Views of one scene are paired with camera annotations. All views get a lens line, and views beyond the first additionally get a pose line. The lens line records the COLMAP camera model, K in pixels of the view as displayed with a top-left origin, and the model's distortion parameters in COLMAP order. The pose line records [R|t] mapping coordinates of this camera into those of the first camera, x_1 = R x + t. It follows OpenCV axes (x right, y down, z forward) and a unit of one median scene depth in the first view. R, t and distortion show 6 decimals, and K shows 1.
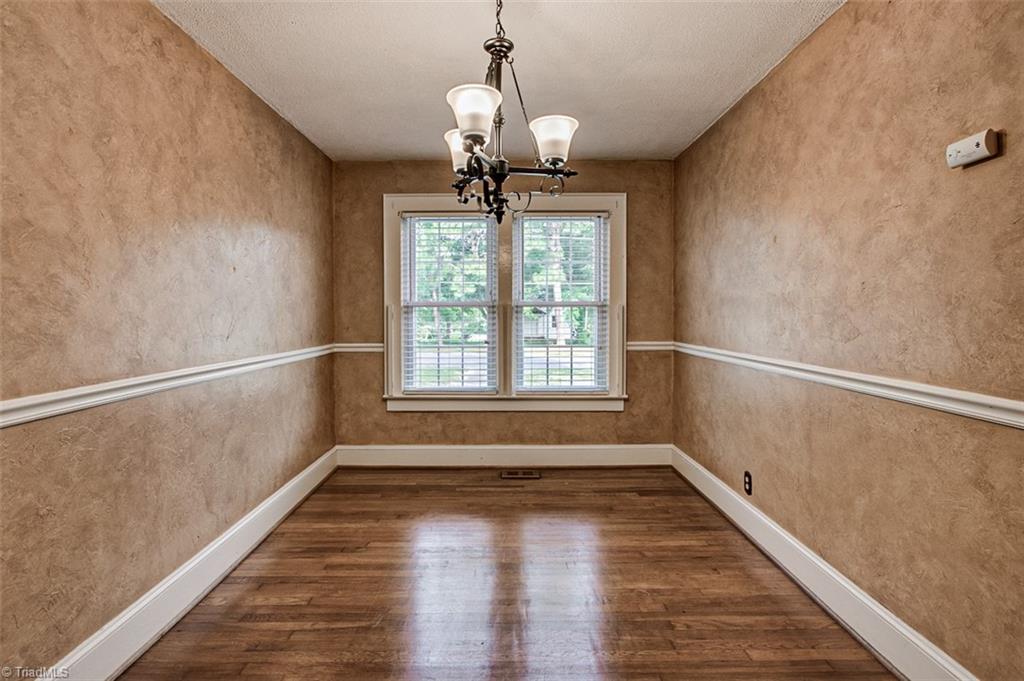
lens RADIAL K [[489.4, 0, 491.3], [0, 489.4, 332.0], [0, 0, 1]] dist [-0.015361, 0.001976]
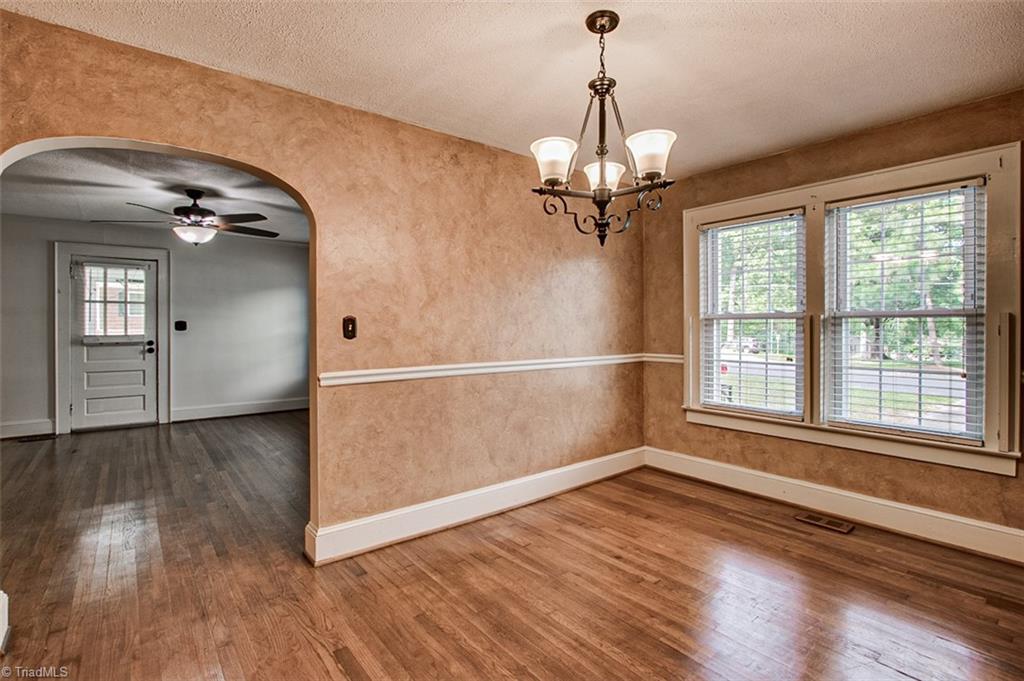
lens RADIAL K [[489.4, 0, 511.8], [0, 489.4, 341.8], [0, 0, 1]] dist [-0.015361, 0.001976]
pose [[0.627086, 0.026587, -0.778496, 0.506903], [-0.027934, 0.999542, 0.011635, -0.009760], [0.778449, 0.014451, 0.627542, 0.106671]]
